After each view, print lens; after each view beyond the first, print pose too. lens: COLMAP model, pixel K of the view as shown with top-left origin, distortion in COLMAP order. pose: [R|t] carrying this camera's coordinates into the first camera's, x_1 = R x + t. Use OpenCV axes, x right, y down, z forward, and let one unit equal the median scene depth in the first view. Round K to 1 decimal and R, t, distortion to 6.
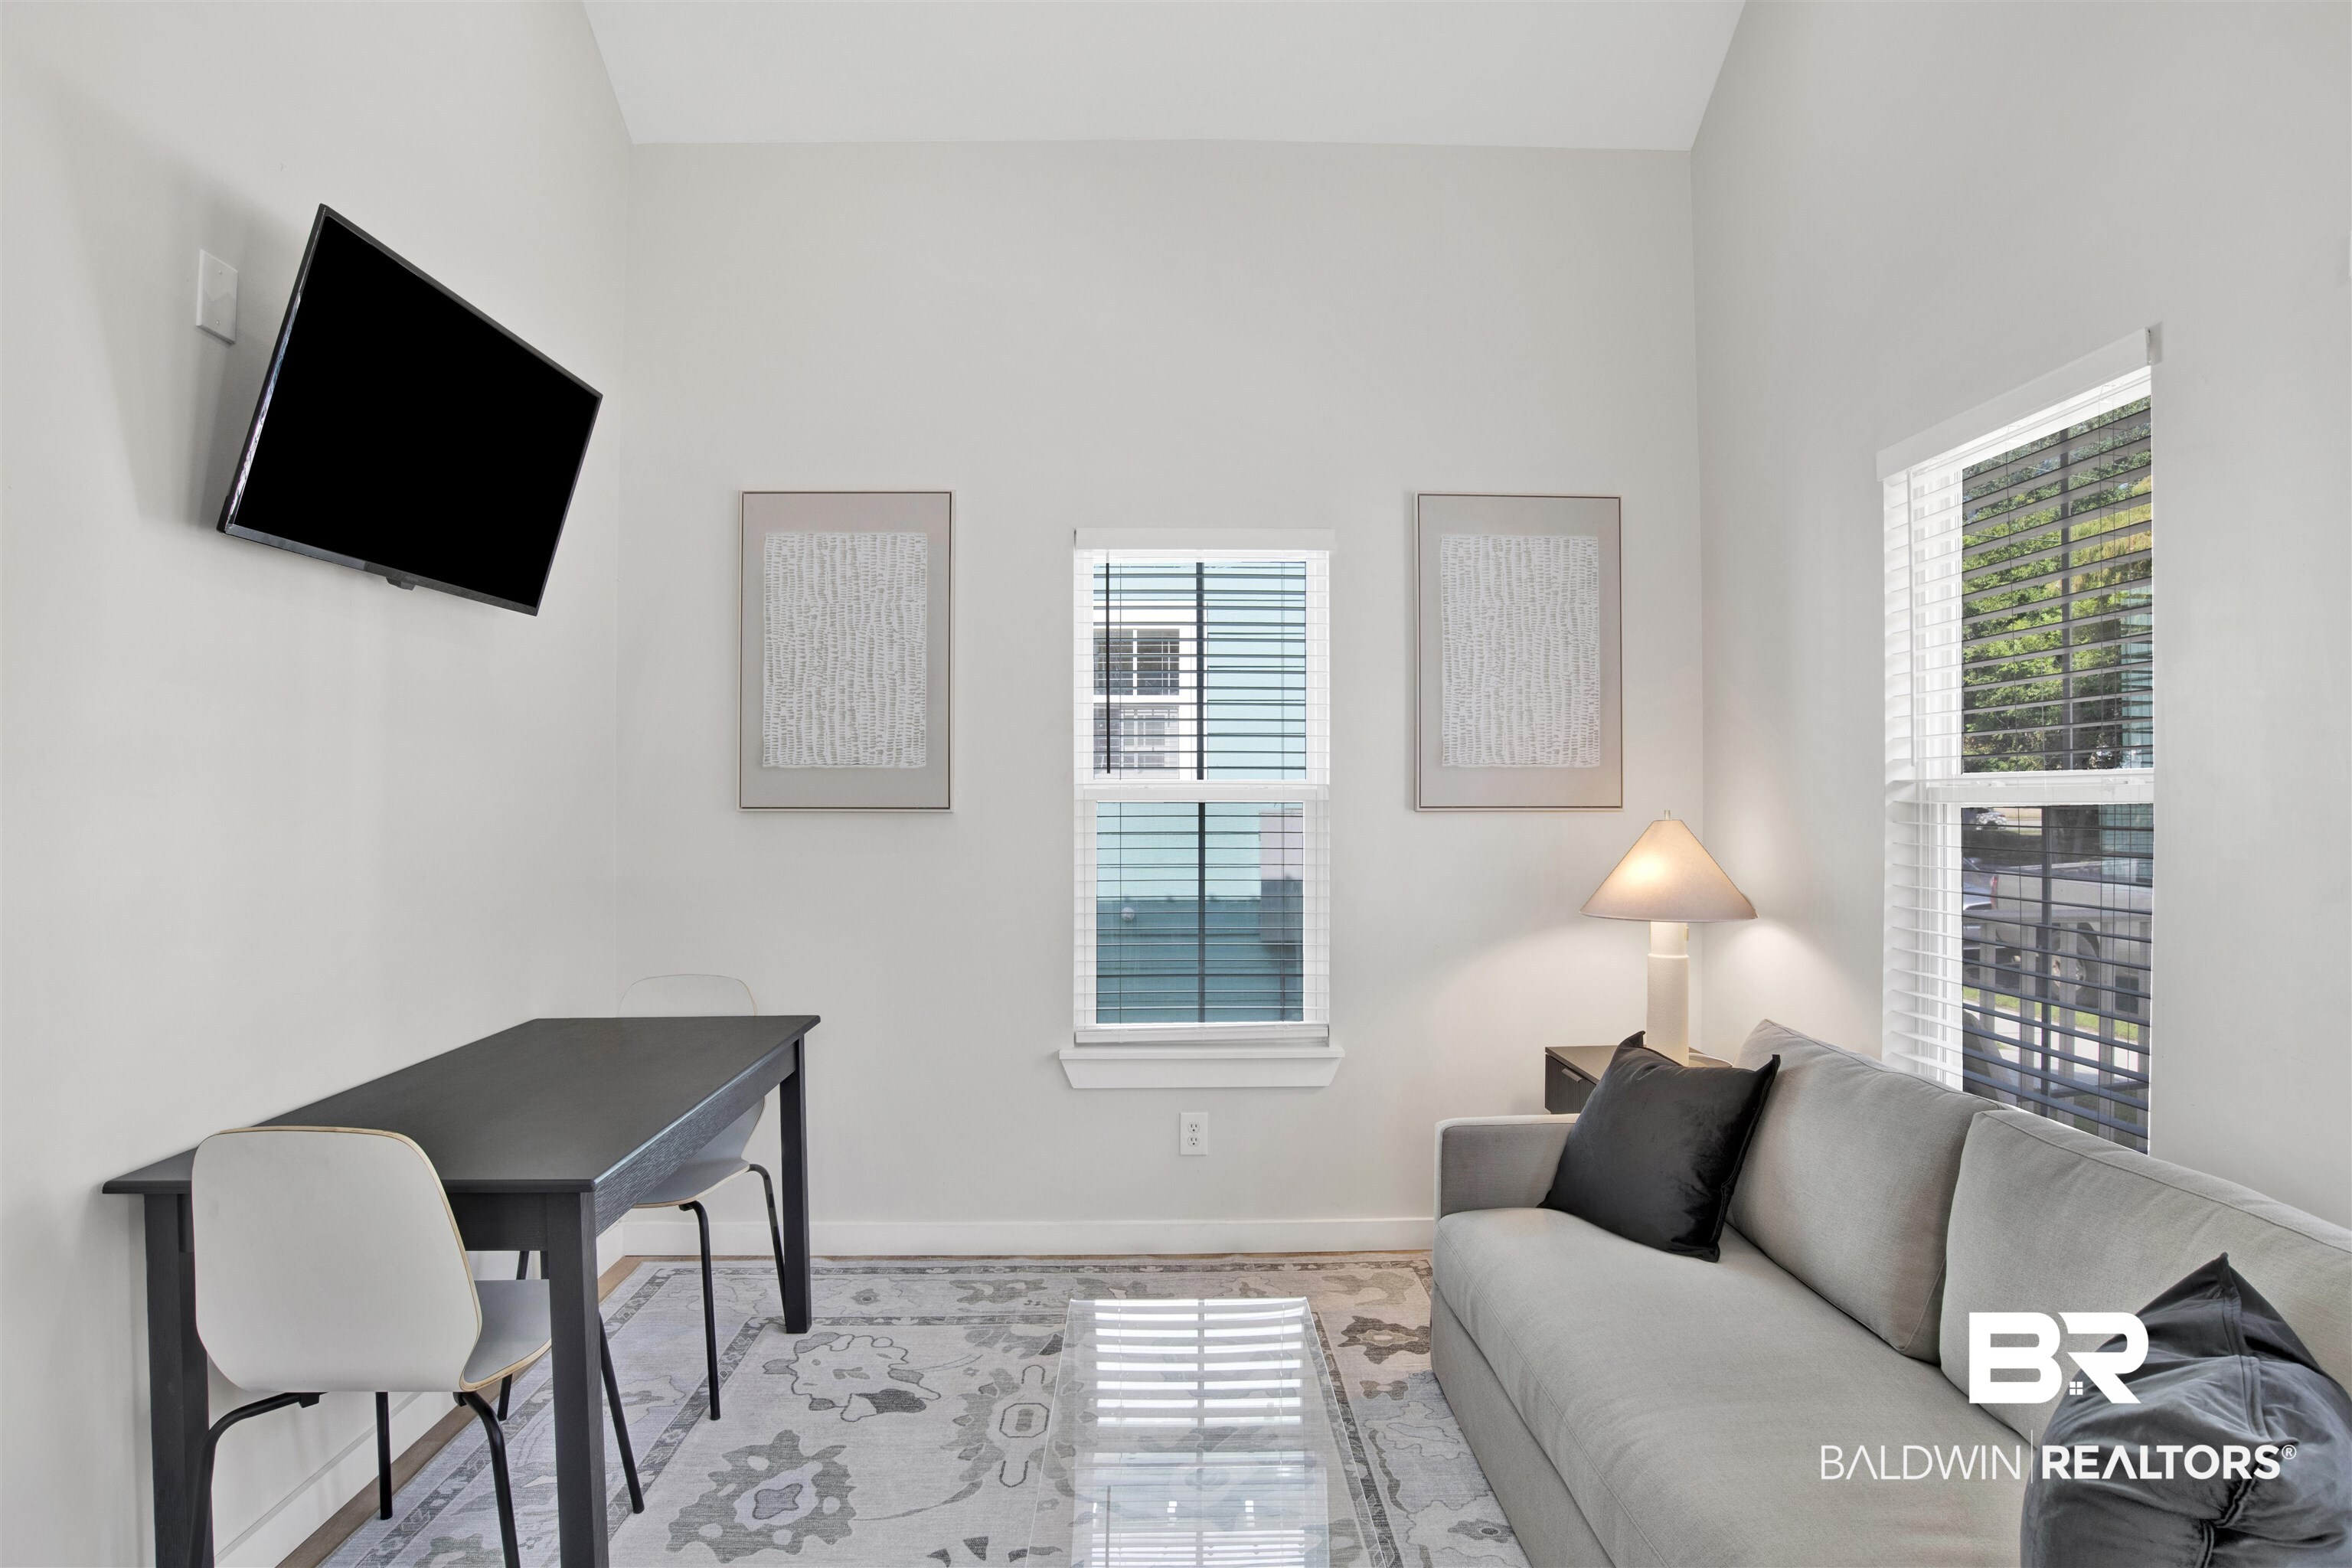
lens RADIAL K [[1197.2, 0, 1174.5], [0, 1197.2, 777.4], [0, 0, 1]] dist [-0.075483, 0.000592]
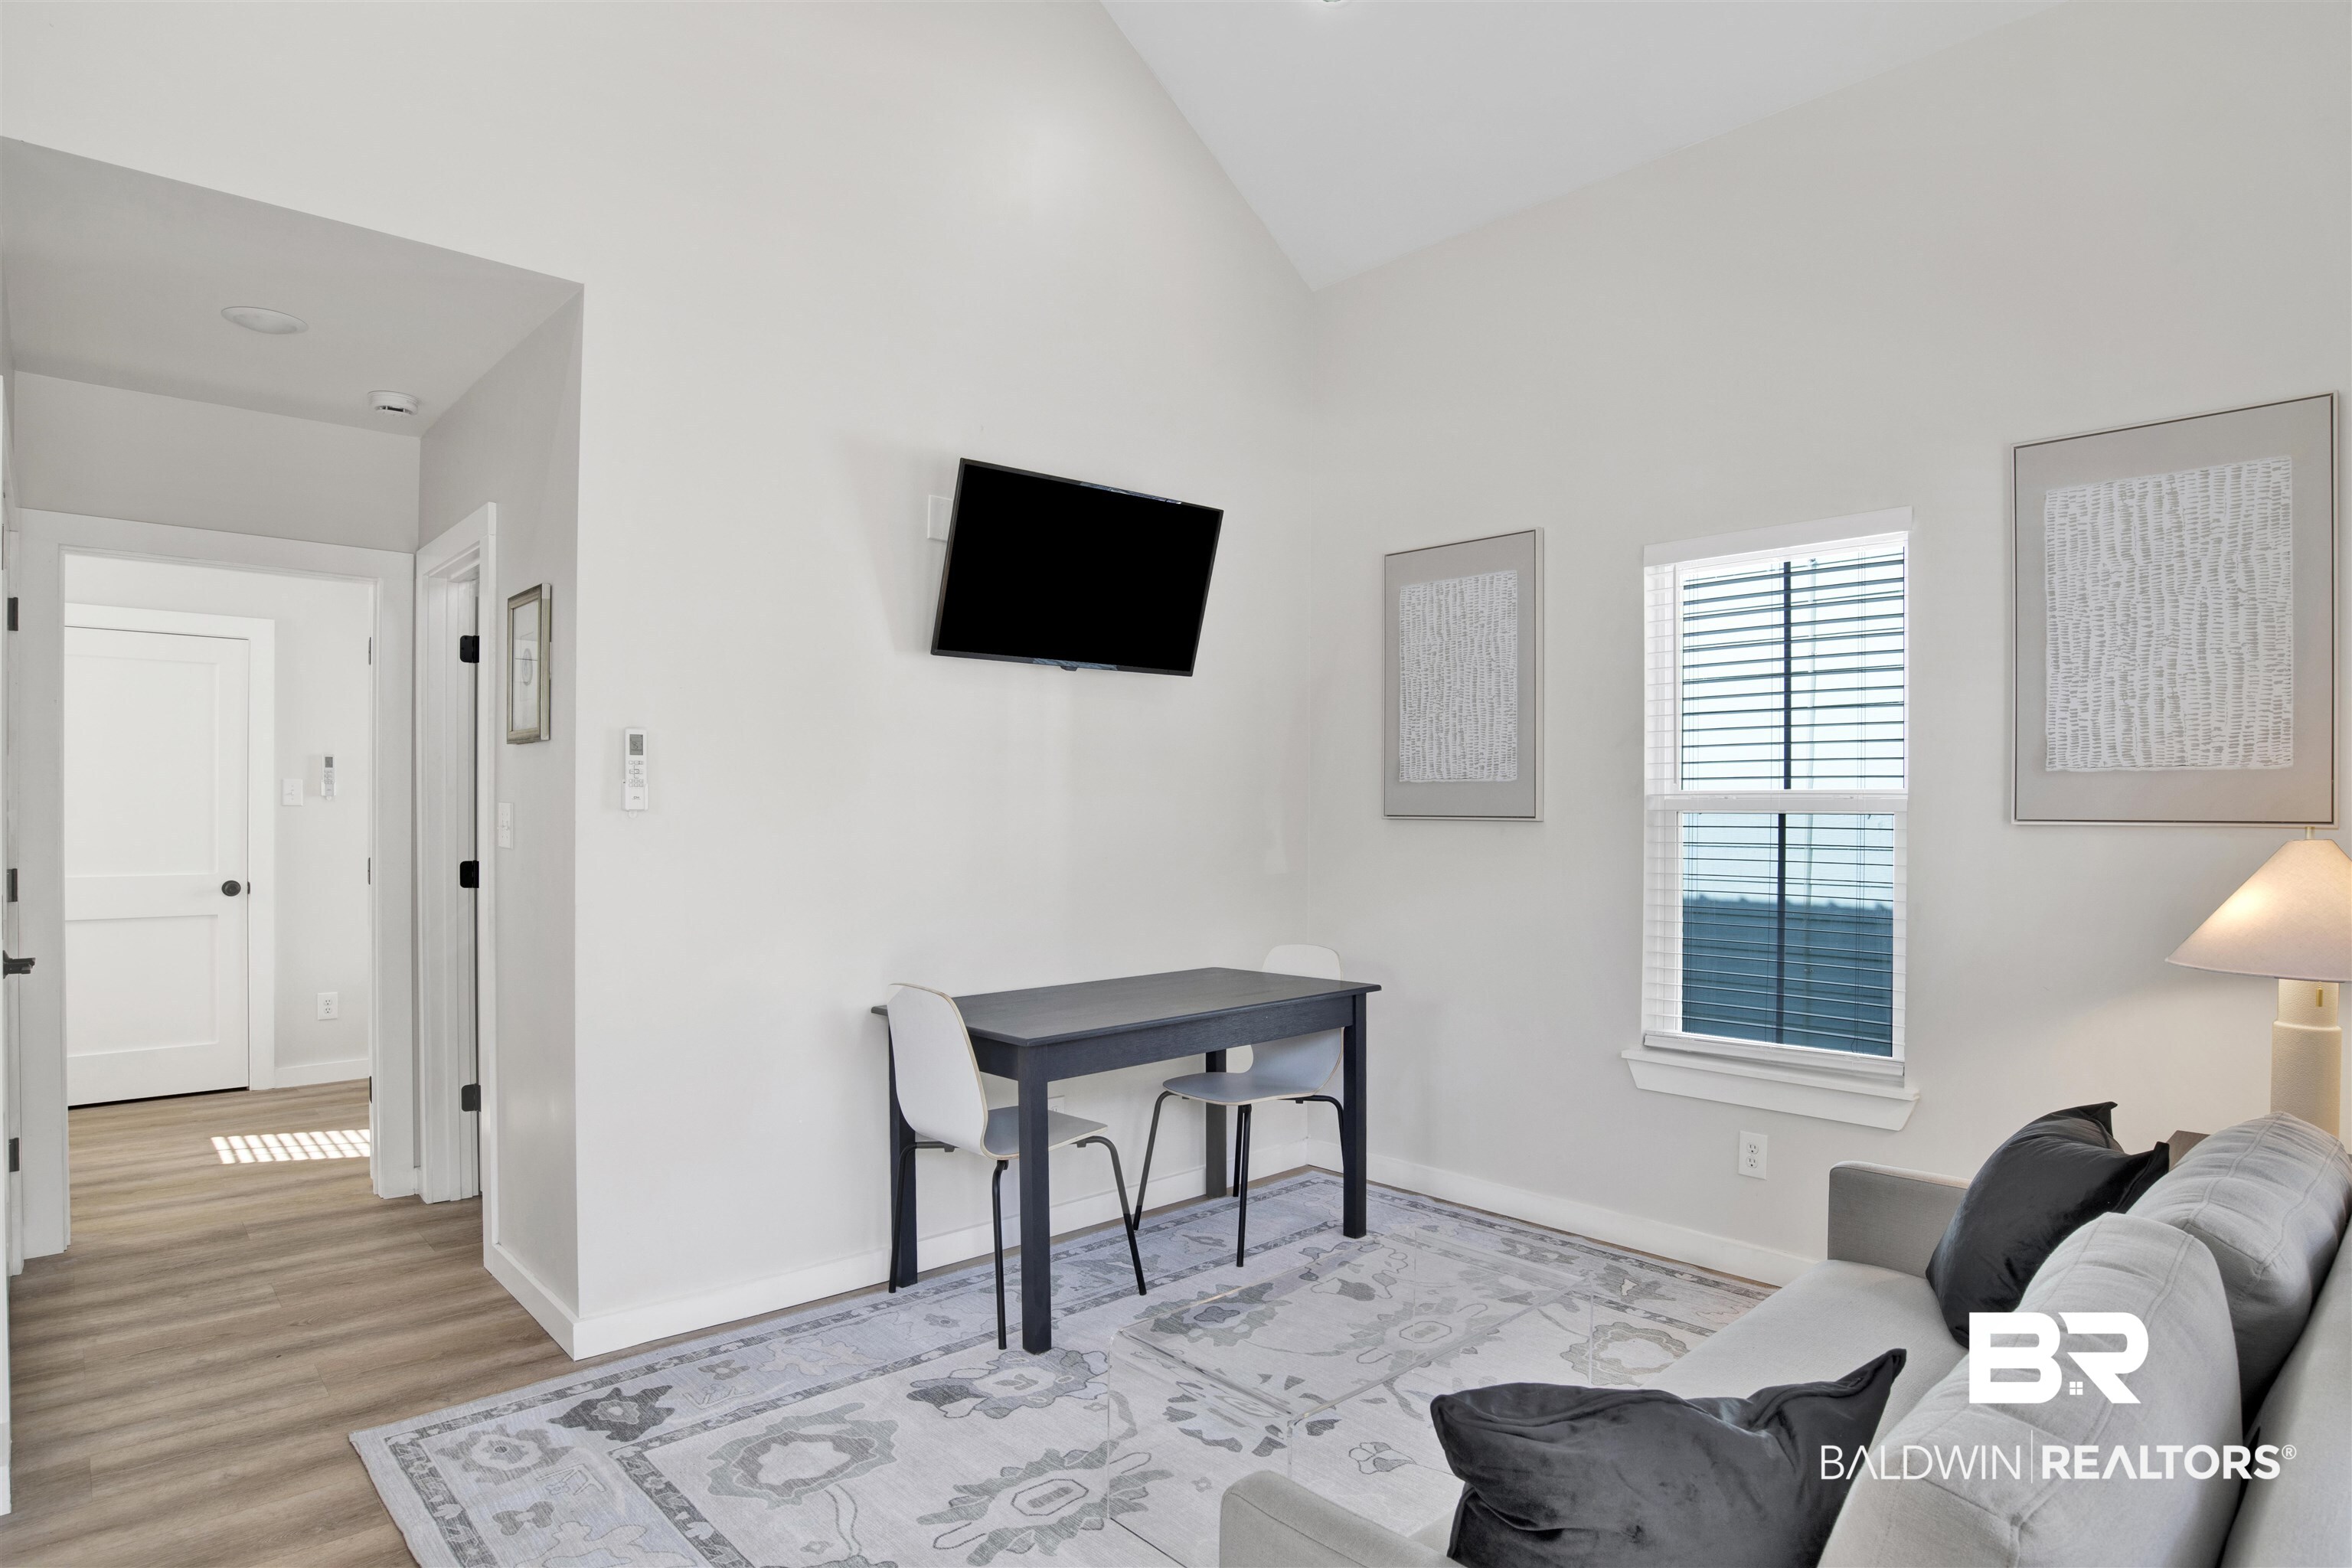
lens RADIAL K [[1267.6, 0, 1191.9], [0, 1267.6, 800.2], [0, 0, 1]] dist [-0.069345, 0.019340]
pose [[0.664835, -0.001858, -0.746988, 0.470764], [0.007380, 0.999964, 0.004081, 0.003097], [0.746954, -0.008226, 0.664825, -0.012787]]
